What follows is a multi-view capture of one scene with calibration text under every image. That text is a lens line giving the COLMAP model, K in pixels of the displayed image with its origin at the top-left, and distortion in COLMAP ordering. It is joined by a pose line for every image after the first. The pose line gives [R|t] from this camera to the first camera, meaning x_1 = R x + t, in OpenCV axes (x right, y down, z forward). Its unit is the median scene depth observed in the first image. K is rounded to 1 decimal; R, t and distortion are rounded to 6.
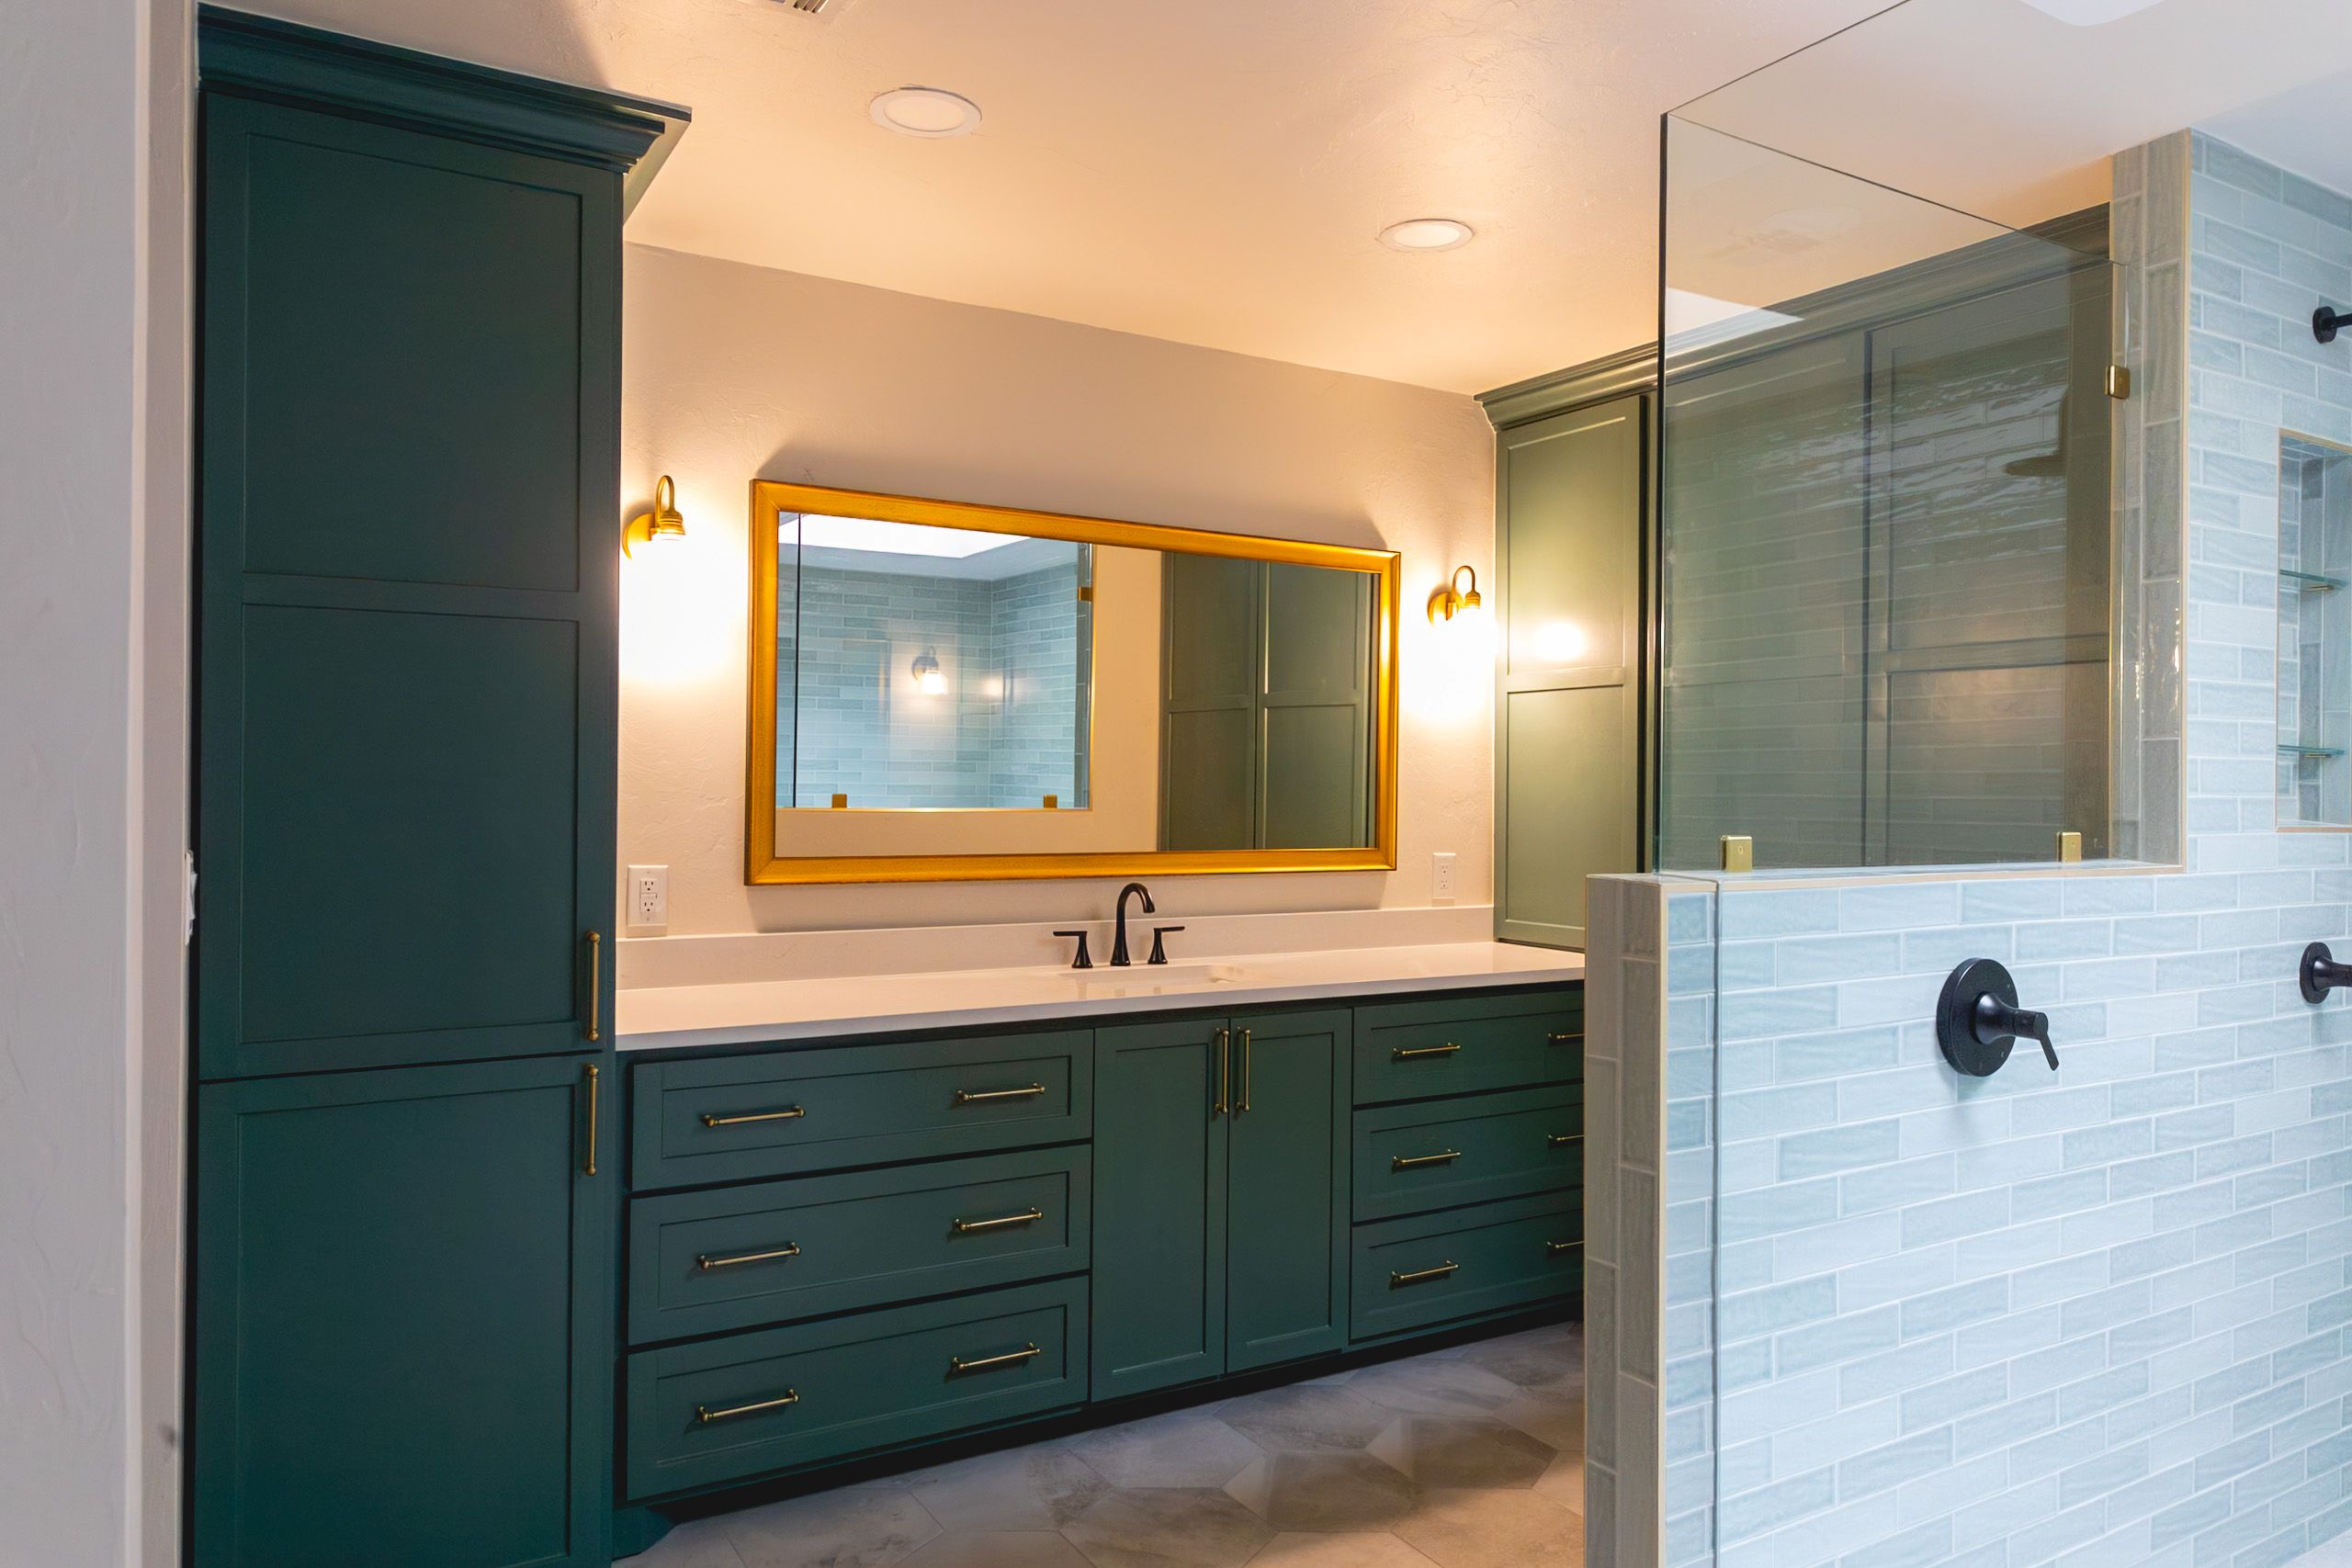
lens RADIAL K [[1485.9, 0, 1236.2], [0, 1485.9, 777.9], [0, 0, 1]] dist [0.003999, 0.000396]
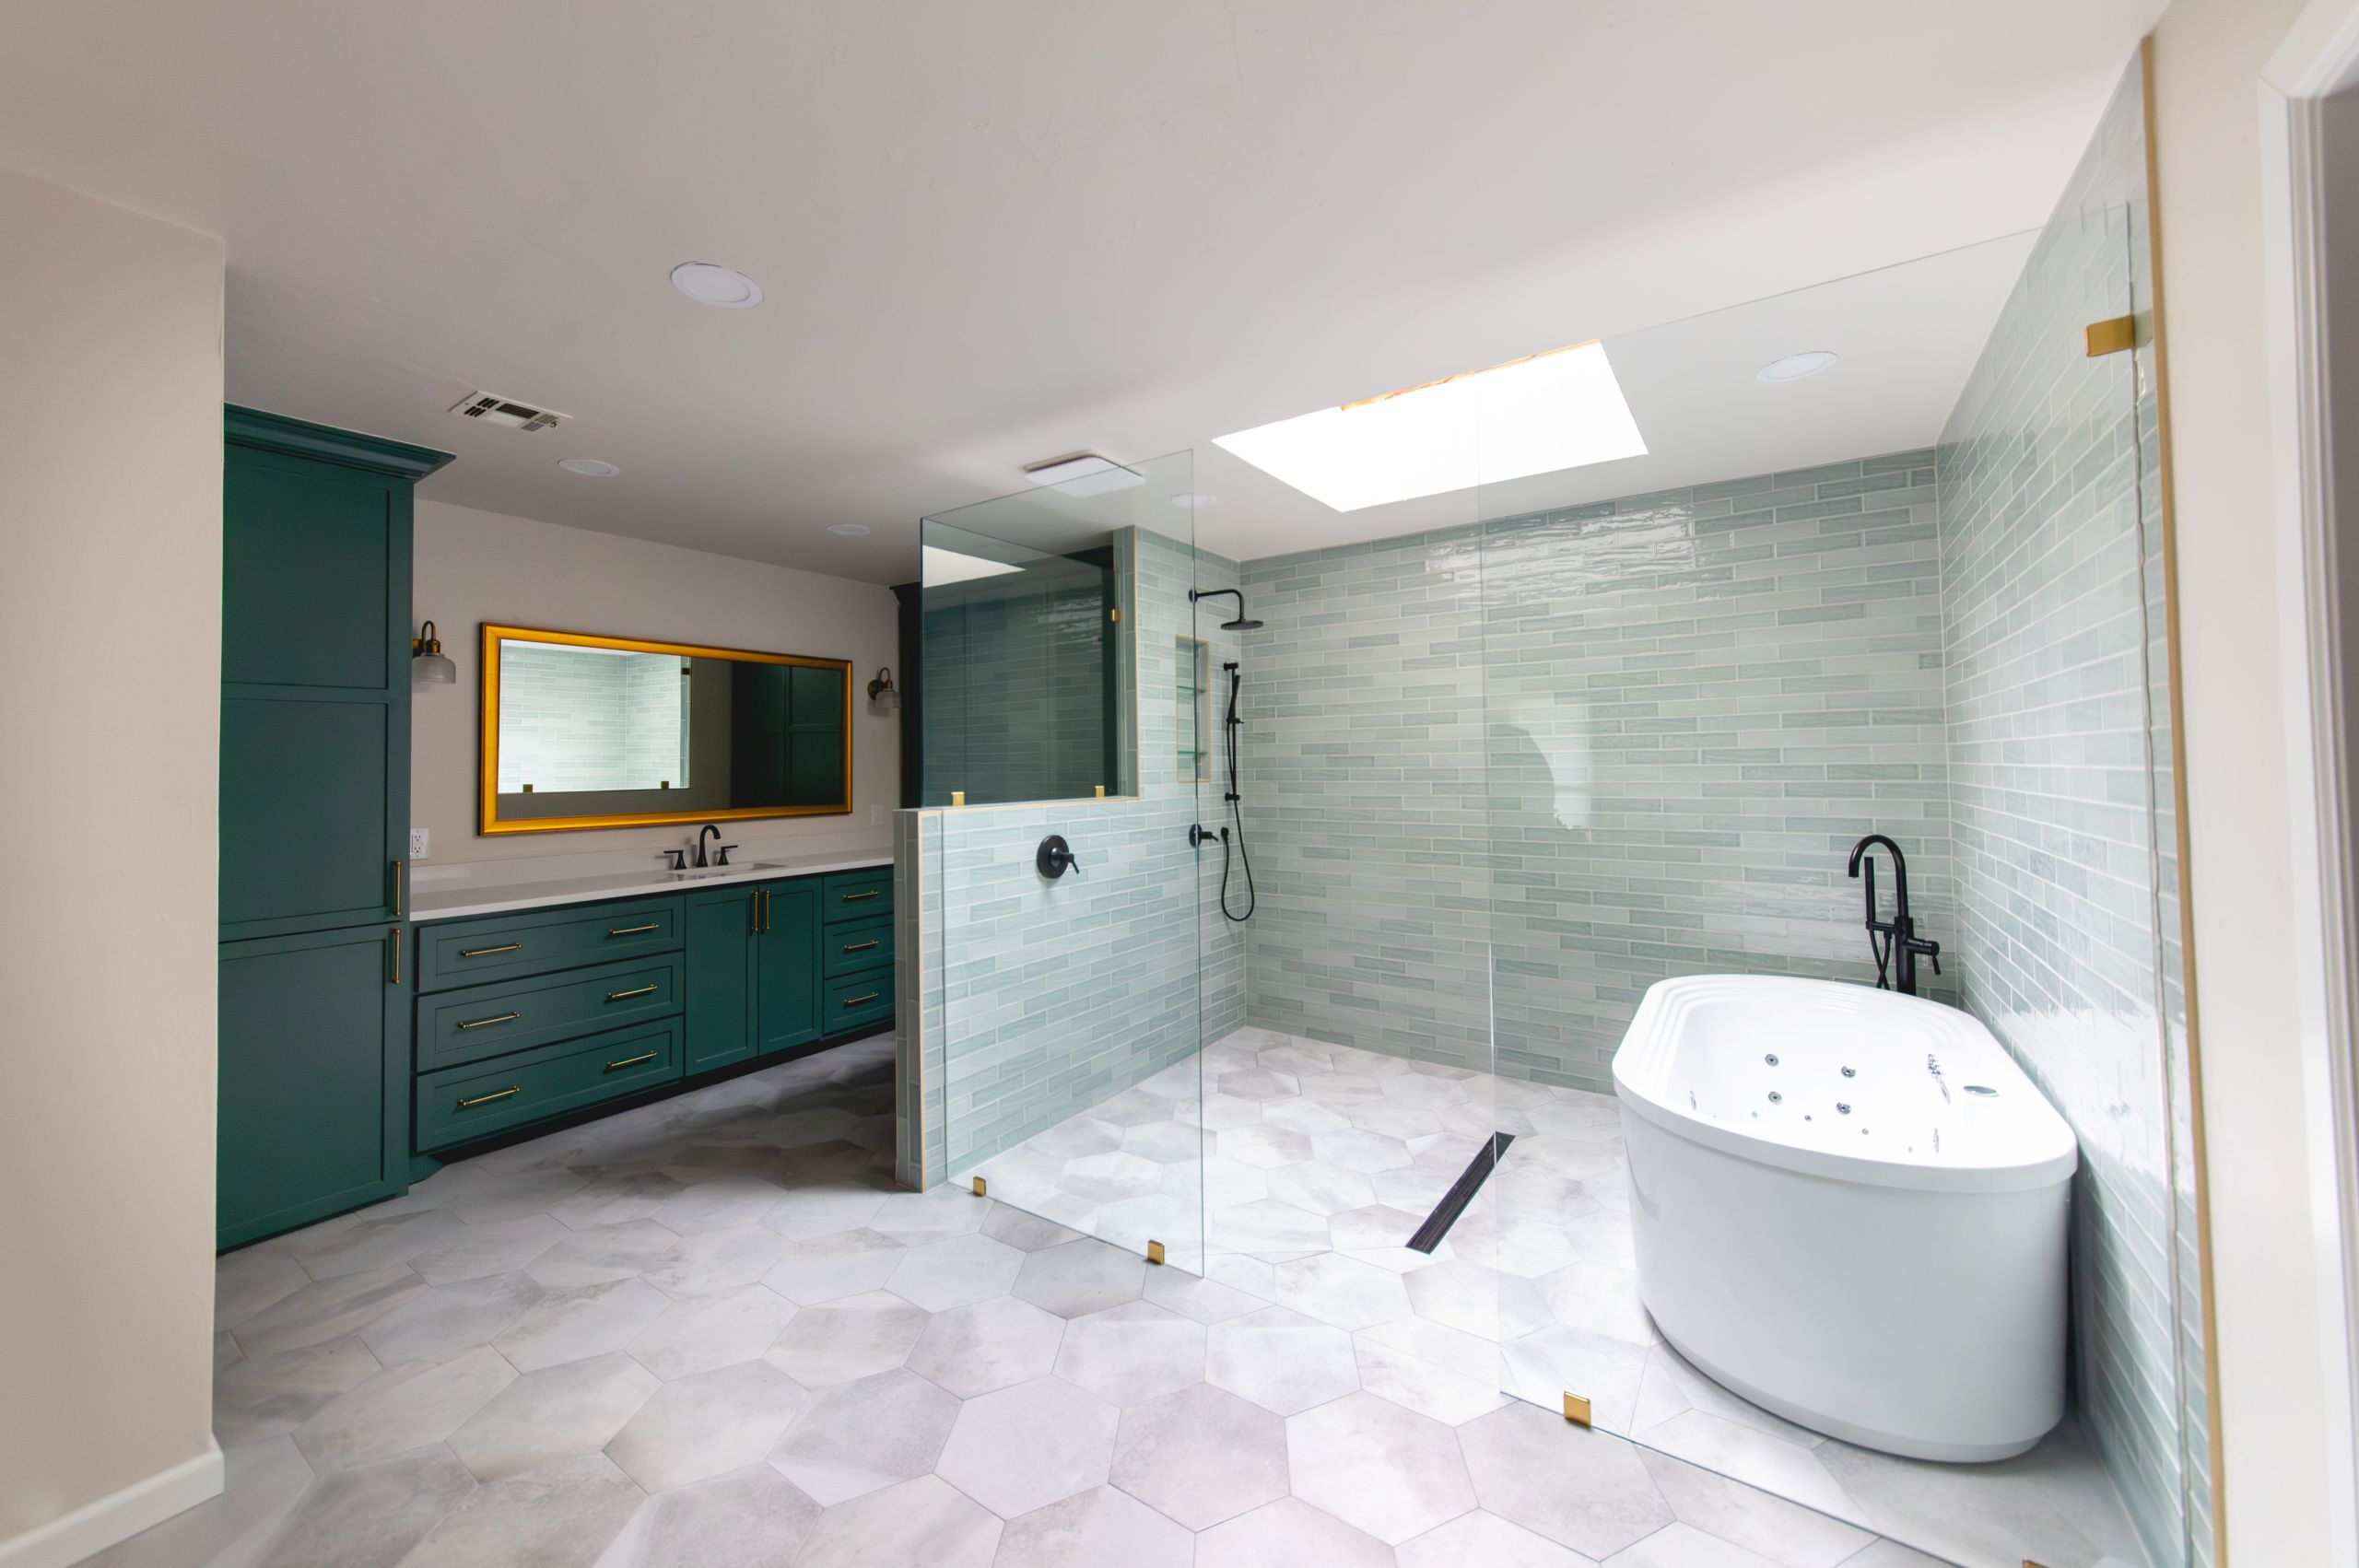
lens RADIAL K [[864.8, 0, 1147.7], [0, 864.8, 737.6], [0, 0, 1]] dist [-0.001615, -0.000160]
pose [[0.928842, -0.012107, 0.370278, 0.072952], [0.021335, 0.999555, -0.020837, -0.015316], [-0.369861, 0.027254, 0.928687, -0.445921]]
